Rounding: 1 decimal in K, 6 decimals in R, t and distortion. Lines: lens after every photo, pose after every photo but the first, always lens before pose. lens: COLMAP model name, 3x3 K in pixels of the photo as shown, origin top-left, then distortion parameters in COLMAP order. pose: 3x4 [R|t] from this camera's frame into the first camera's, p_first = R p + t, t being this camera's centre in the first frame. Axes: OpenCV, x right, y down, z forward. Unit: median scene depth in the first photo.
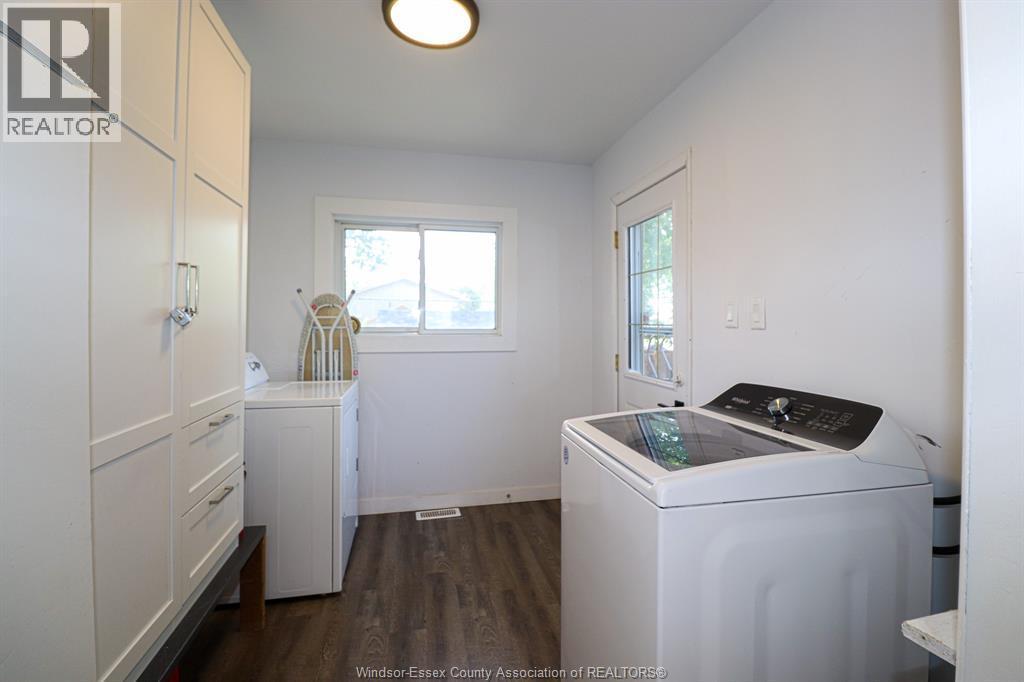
lens RADIAL K [[468.1, 0, 533.1], [0, 468.1, 319.9], [0, 0, 1]] dist [-0.005762, -0.000326]
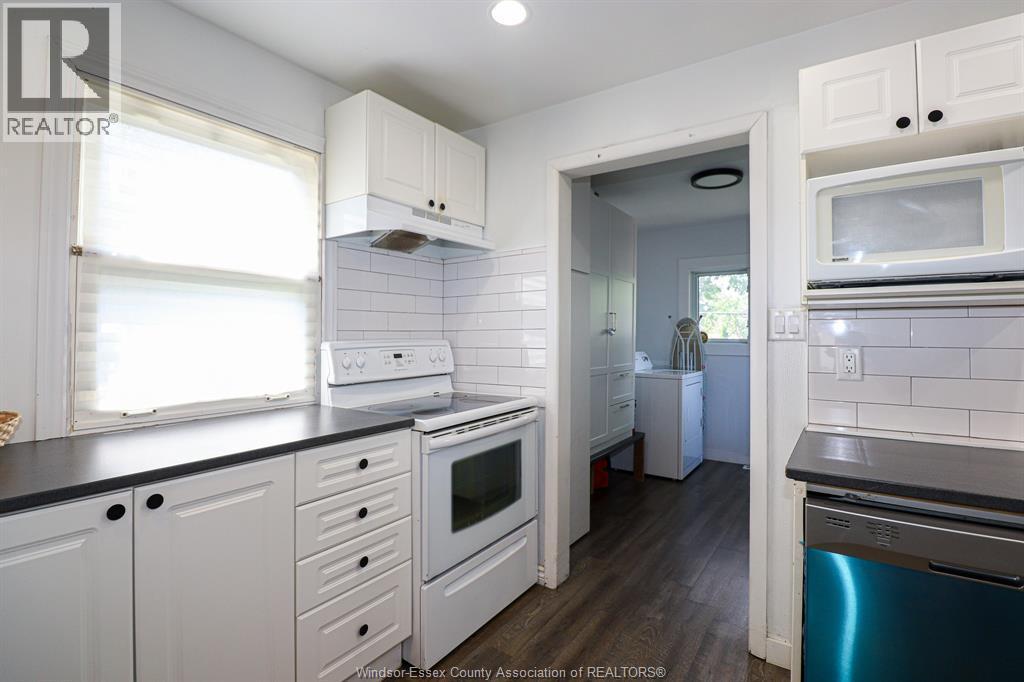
lens RADIAL K [[474.9, 0, 522.1], [0, 474.9, 327.7], [0, 0, 1]] dist [-0.002717, -0.007747]
pose [[0.663866, -0.004631, -0.747837, 0.429372], [0.002147, 0.999989, -0.004287, -0.016082], [0.747848, 0.001240, 0.663869, -0.543776]]
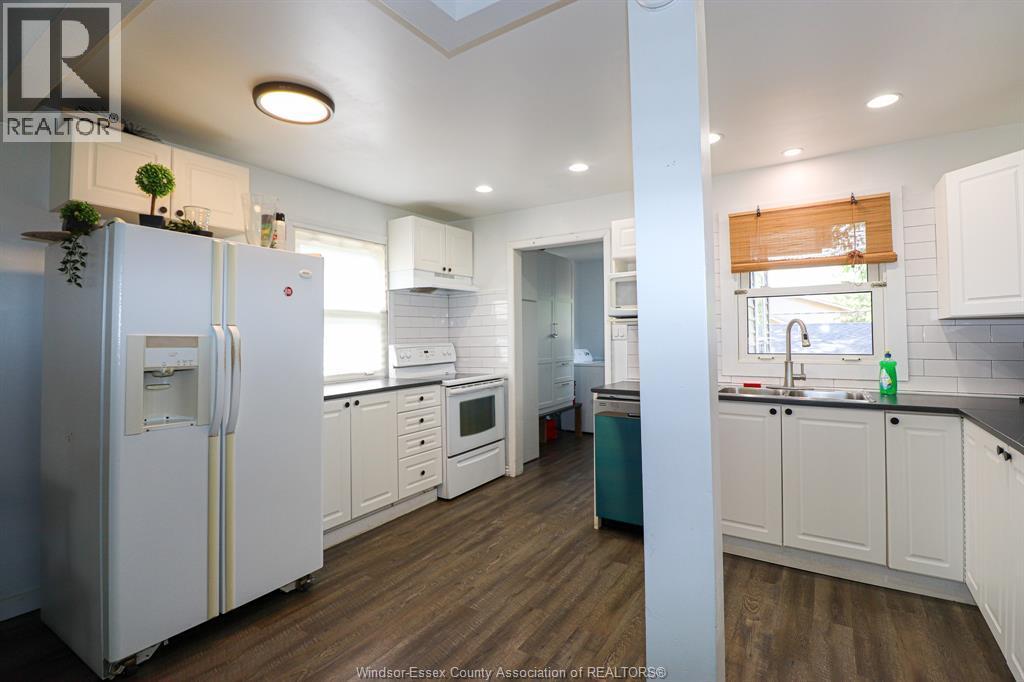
lens RADIAL K [[474.9, 0, 520.1], [0, 474.9, 328.6], [0, 0, 1]] dist [-0.002717, -0.007747]
pose [[0.685481, -0.018376, -0.727858, 0.953659], [0.018980, 0.999793, -0.007366, -0.028002], [0.727843, -0.008766, 0.685688, -0.960603]]
